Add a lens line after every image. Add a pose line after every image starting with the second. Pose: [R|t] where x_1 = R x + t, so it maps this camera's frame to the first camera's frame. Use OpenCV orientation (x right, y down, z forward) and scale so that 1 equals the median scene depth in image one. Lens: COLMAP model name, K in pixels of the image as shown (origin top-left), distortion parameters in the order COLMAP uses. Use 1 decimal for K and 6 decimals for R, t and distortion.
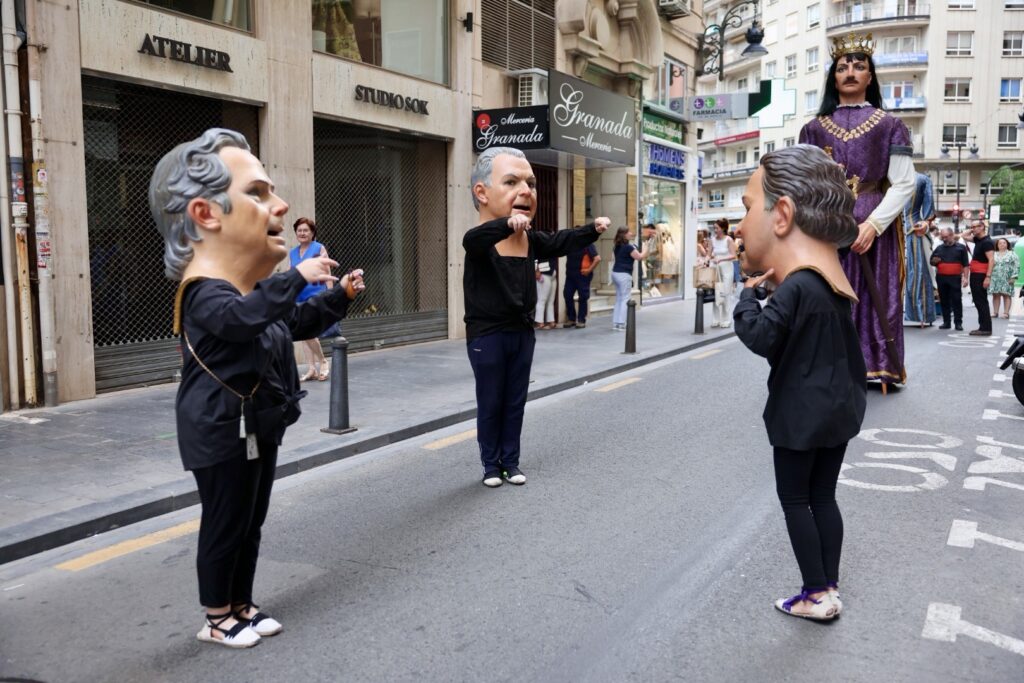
lens RADIAL K [[944.6, 0, 511.4], [0, 944.6, 338.7], [0, 0, 1]] dist [0.019268, 0.000000]
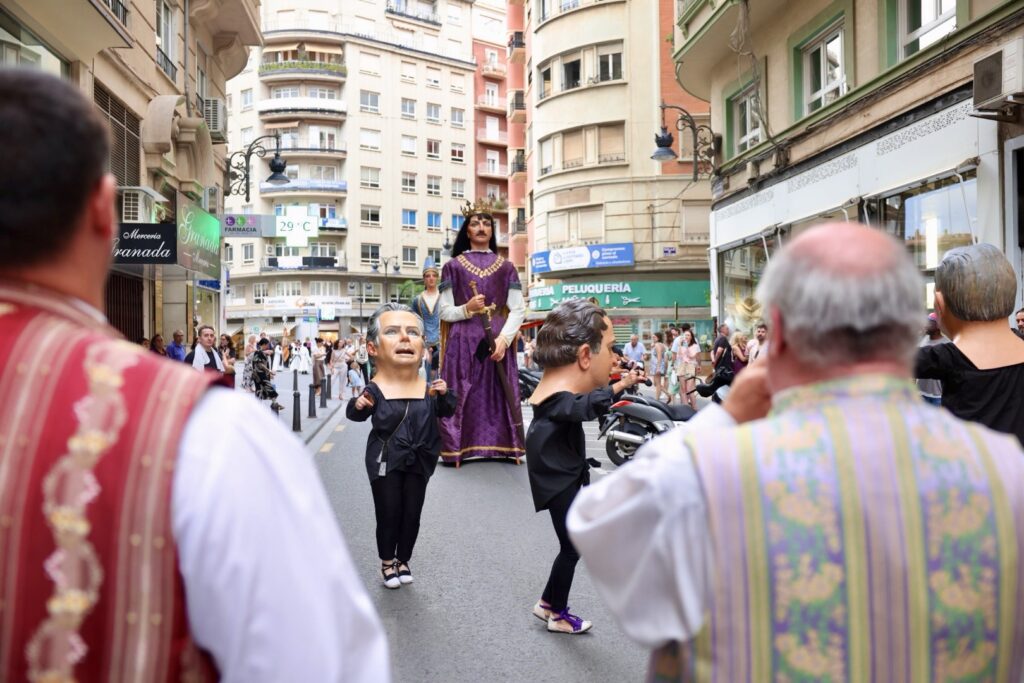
lens RADIAL K [[925.5, 0, 512.4], [0, 925.5, 337.3], [0, 0, 1]] dist [0.007238, 0.003888]
pose [[0.809982, 0.000235, 0.586454, -0.163653], [0.062231, 0.994319, -0.086348, -0.003632], [-0.583143, 0.106436, 0.805367, -0.030864]]
